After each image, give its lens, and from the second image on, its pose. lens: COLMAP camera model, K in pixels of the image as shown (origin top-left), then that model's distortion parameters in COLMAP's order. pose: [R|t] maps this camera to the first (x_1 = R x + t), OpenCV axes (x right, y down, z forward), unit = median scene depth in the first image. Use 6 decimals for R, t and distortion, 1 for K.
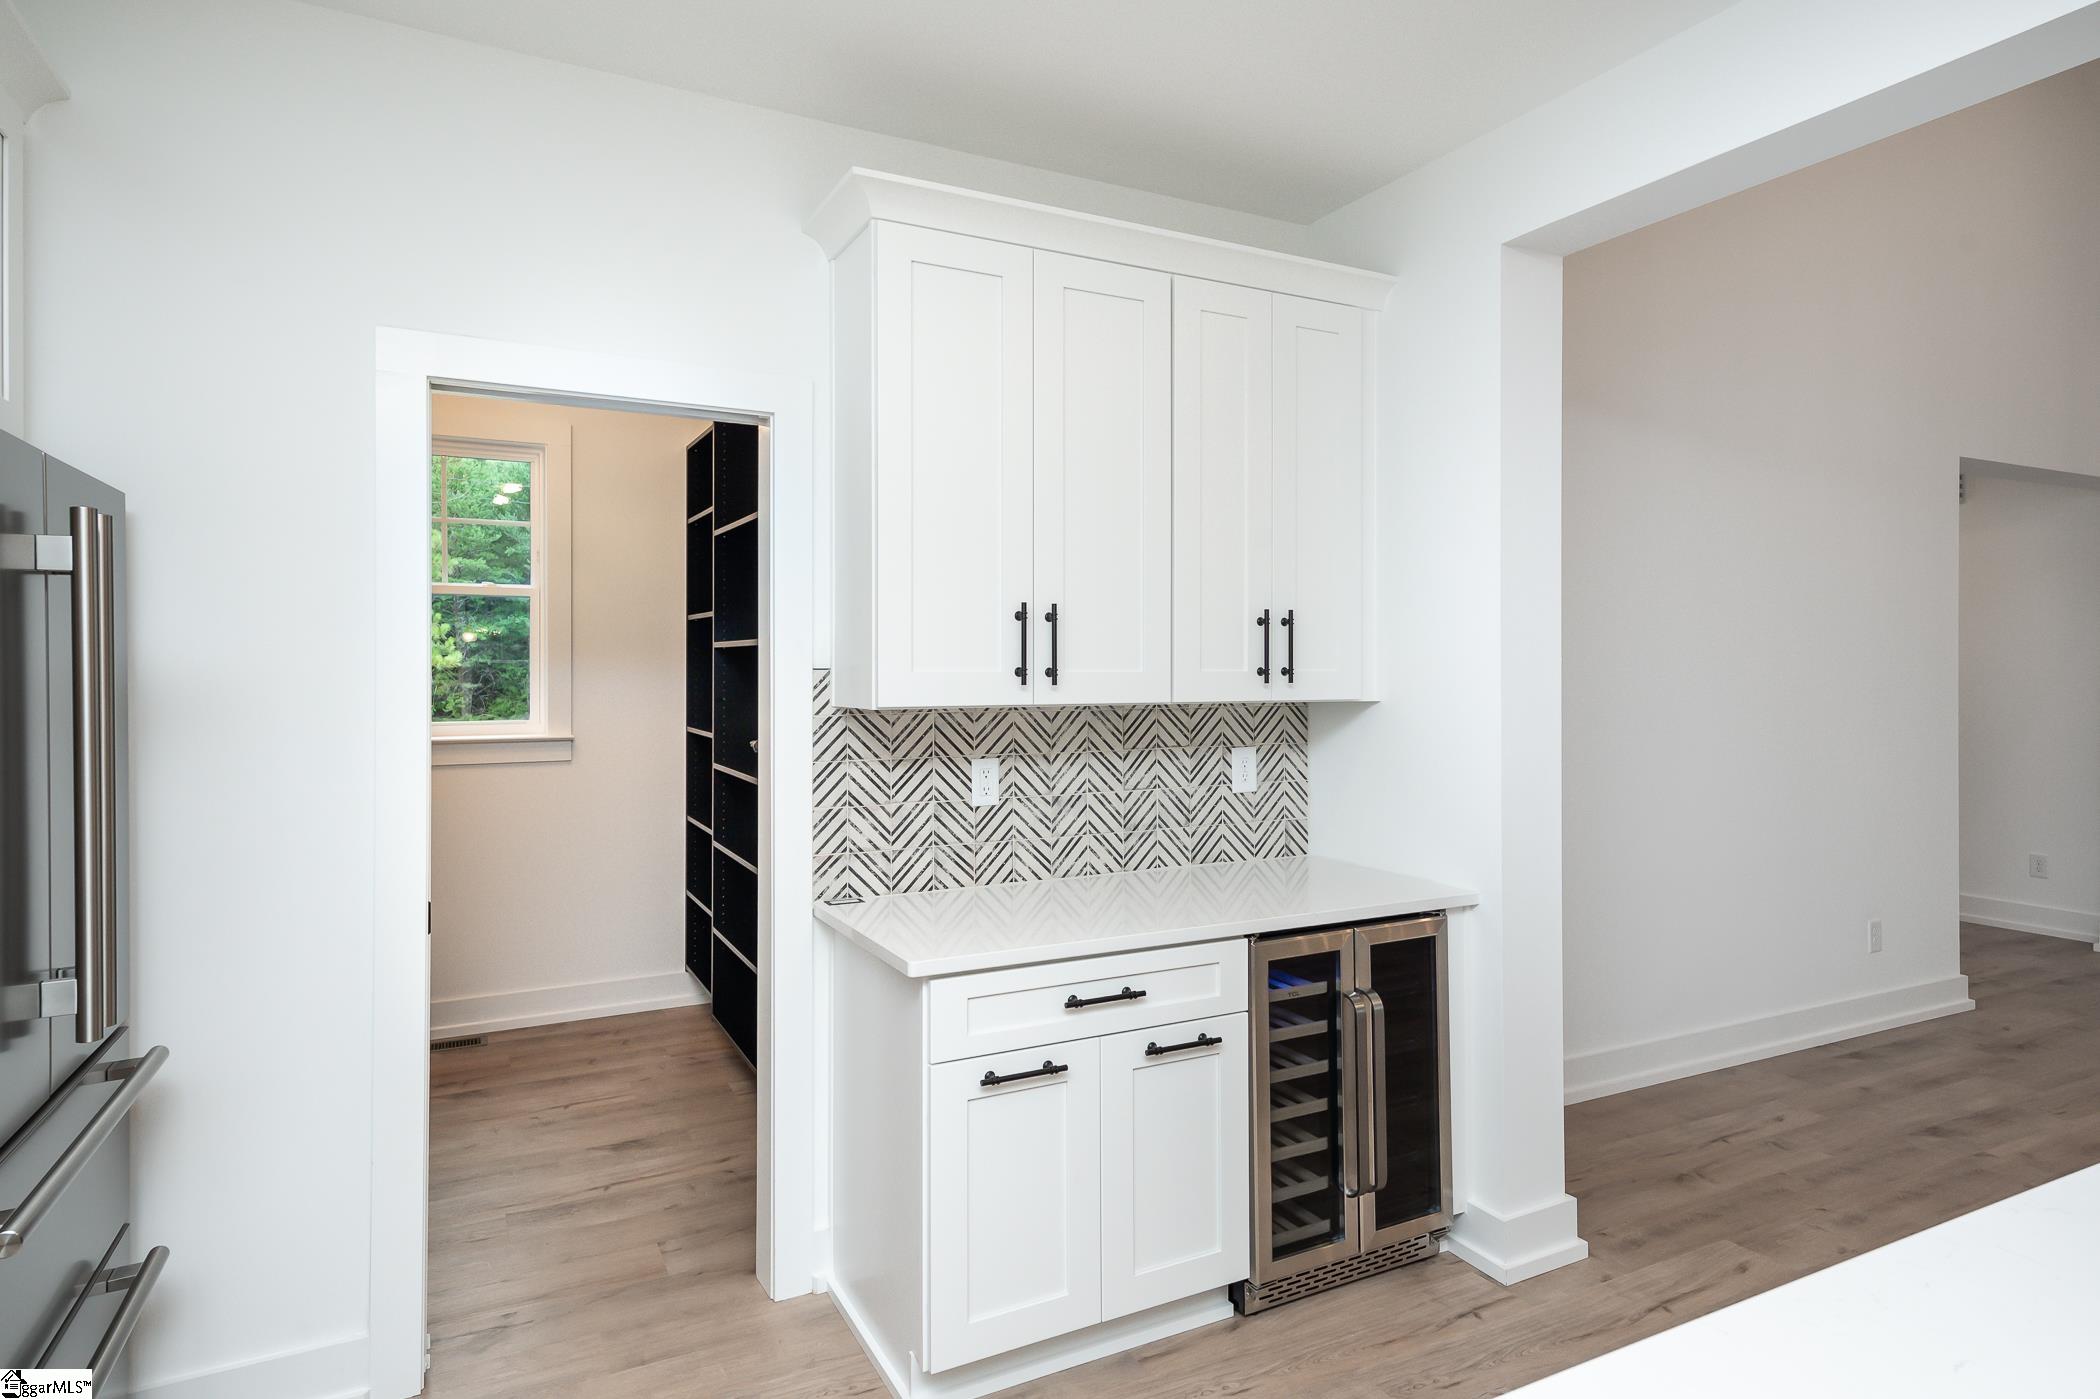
lens RADIAL K [[1142.2, 0, 1051.0], [0, 1142.2, 672.4], [0, 0, 1]] dist [0.005418, 0.000517]
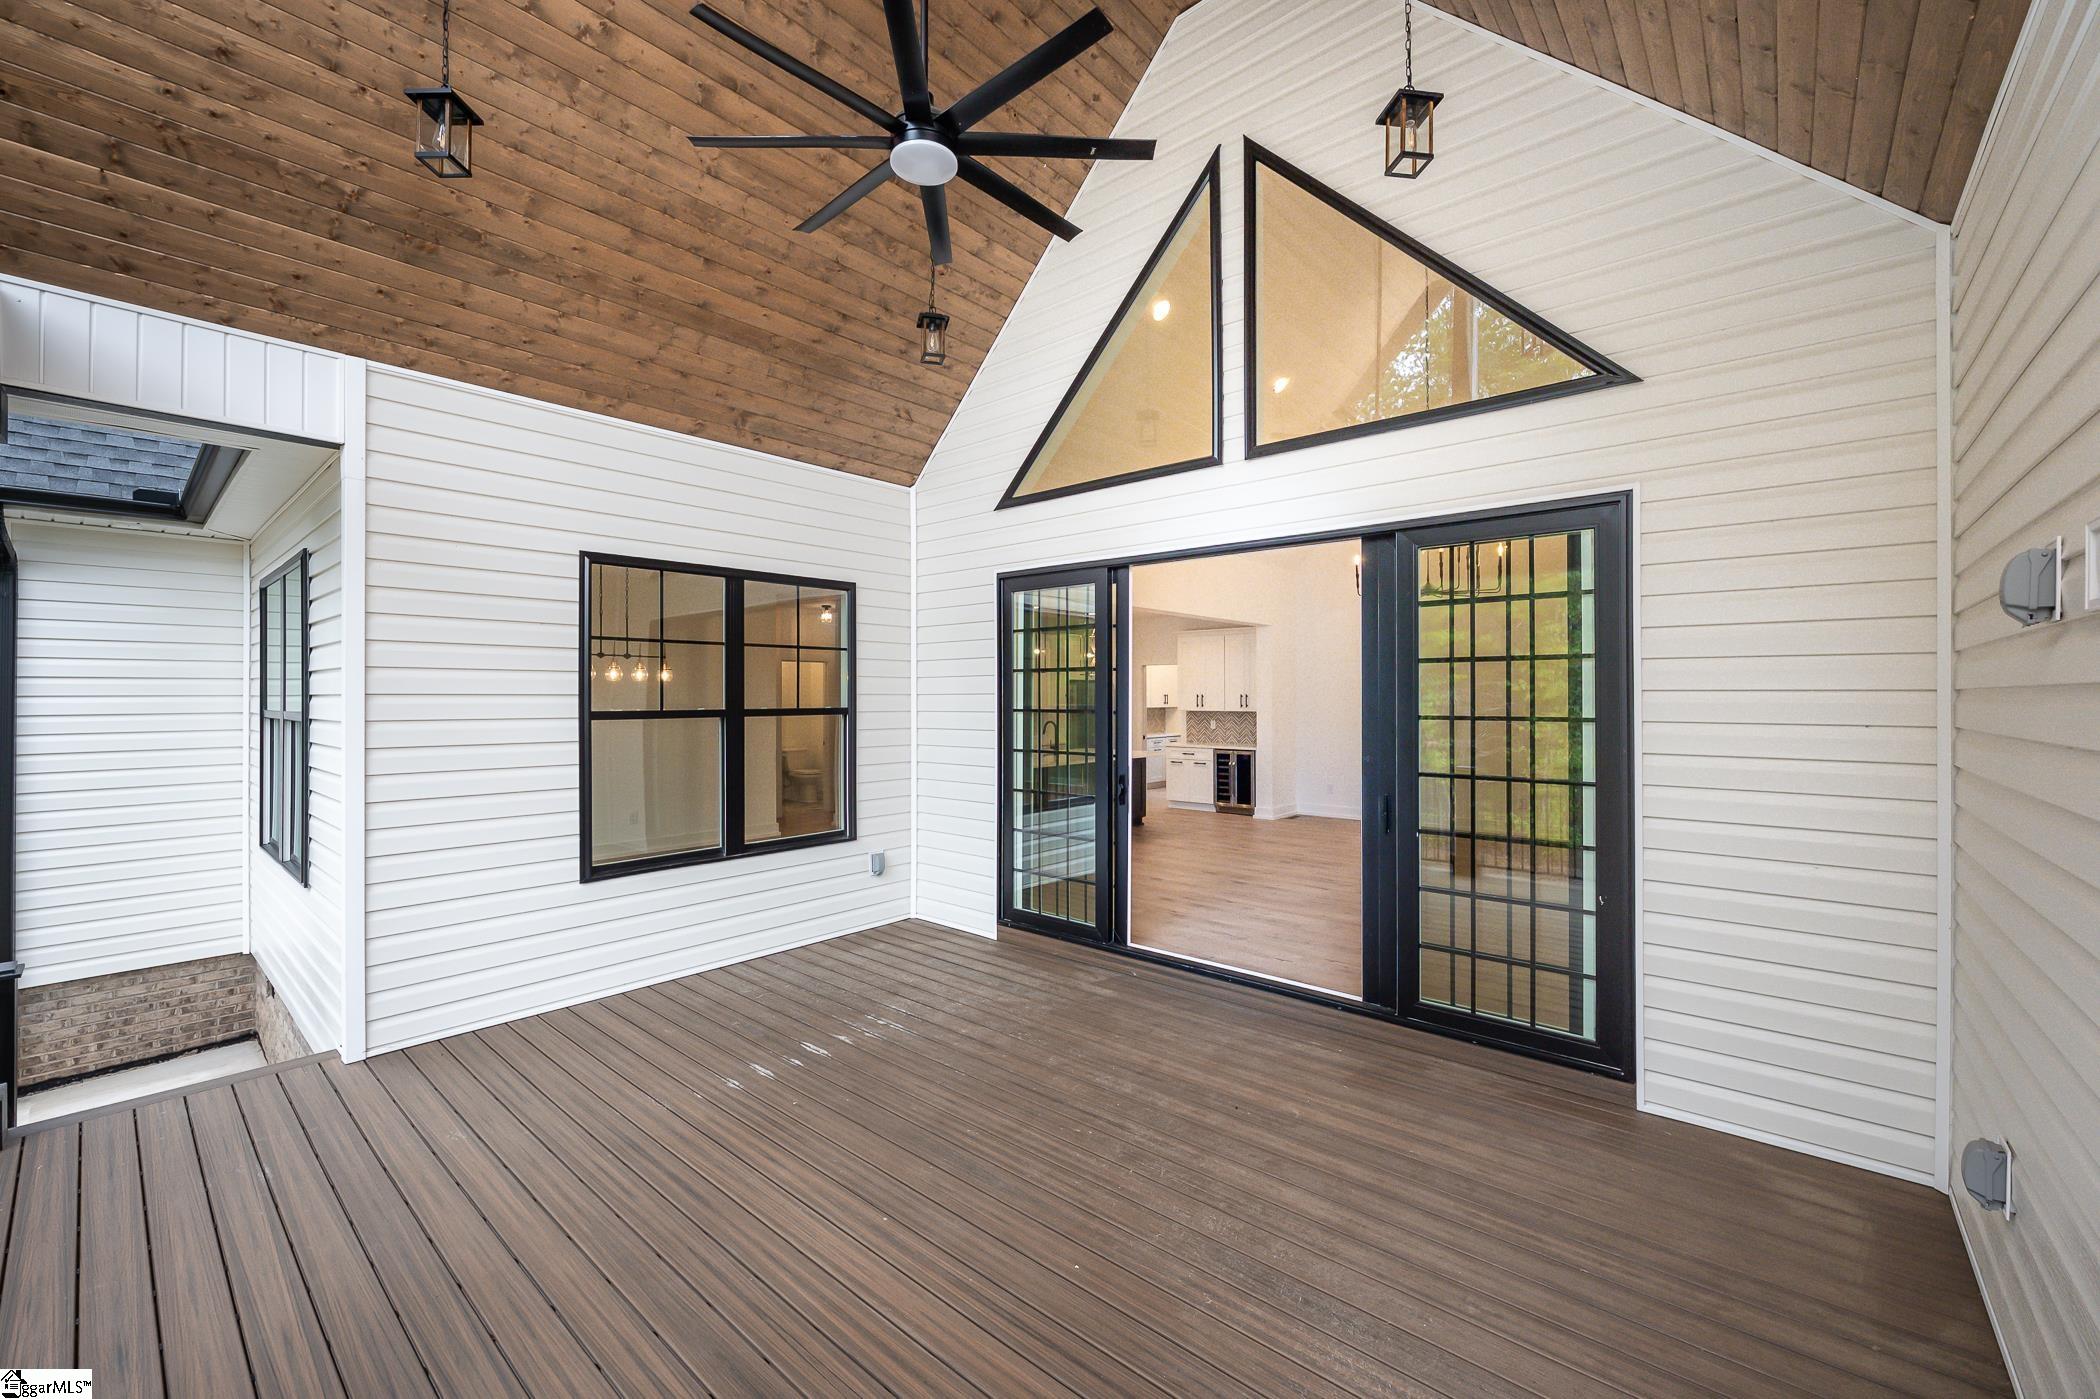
lens RADIAL K [[849.2, 0, 1050.0], [0, 849.2, 699.5], [0, 0, 1]] dist [0.000662, 0.000010]
pose [[0.374076, 0.007473, -0.927368, 3.579863], [0.003646, 0.999948, 0.009529, -0.073397], [0.927391, -0.006946, 0.374030, -1.340287]]
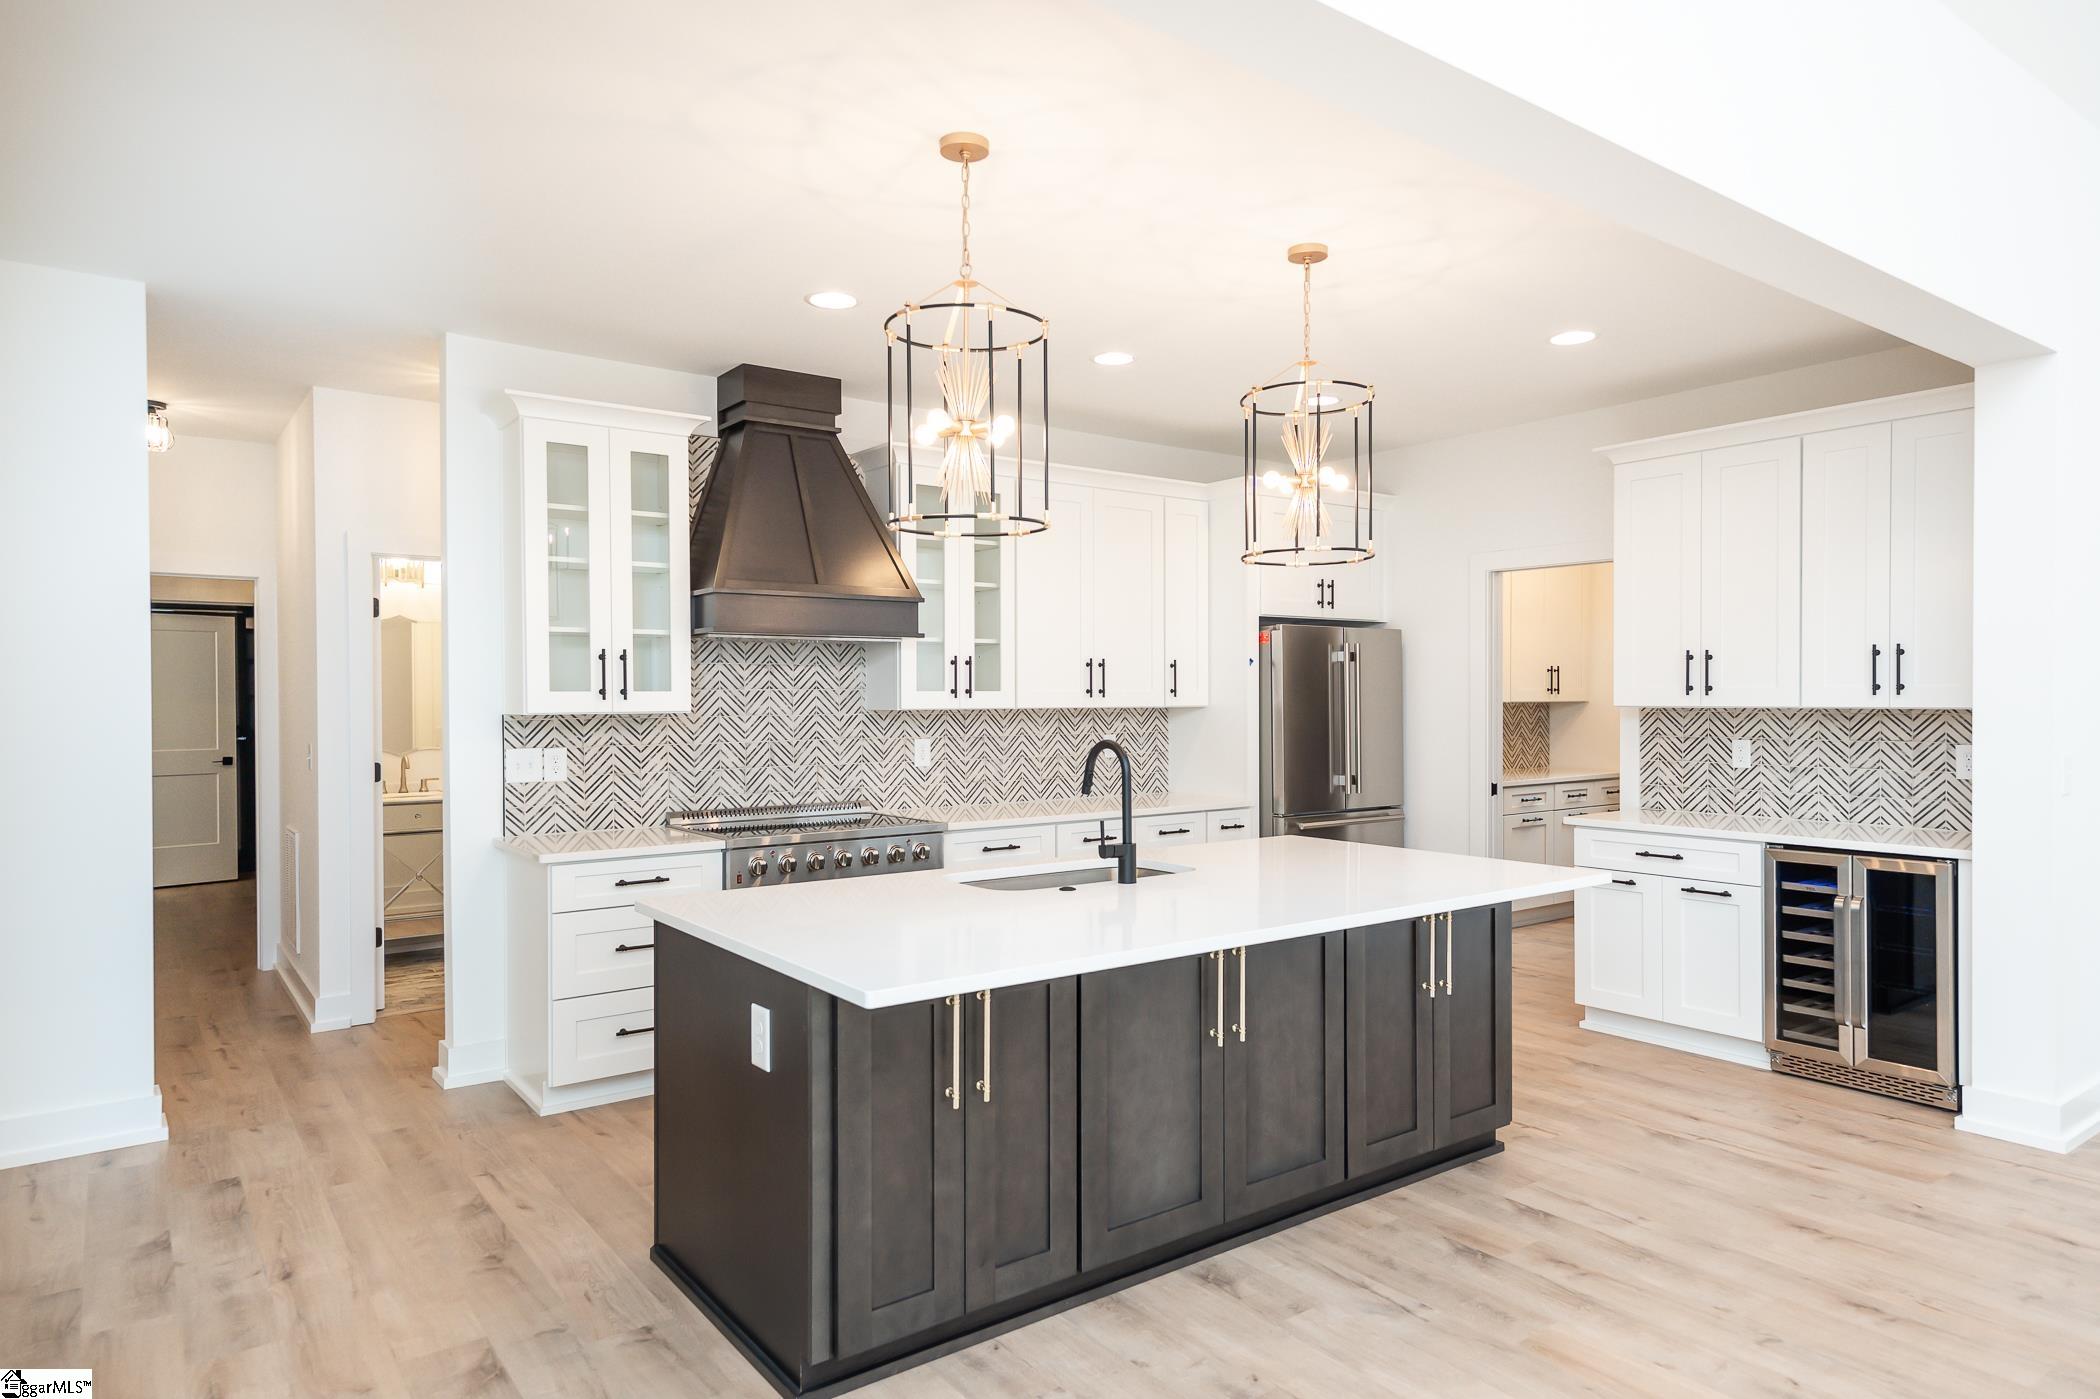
lens RADIAL K [[1269.7, 0, 1050.0], [0, 1269.7, 699.5], [0, 0, 1]] dist [-0.003659, -0.000946]
pose [[0.165463, 0.005857, -0.986199, 1.623371], [0.004324, 0.999968, 0.006664, -0.000738], [0.986207, -0.005367, 0.165432, -0.313844]]
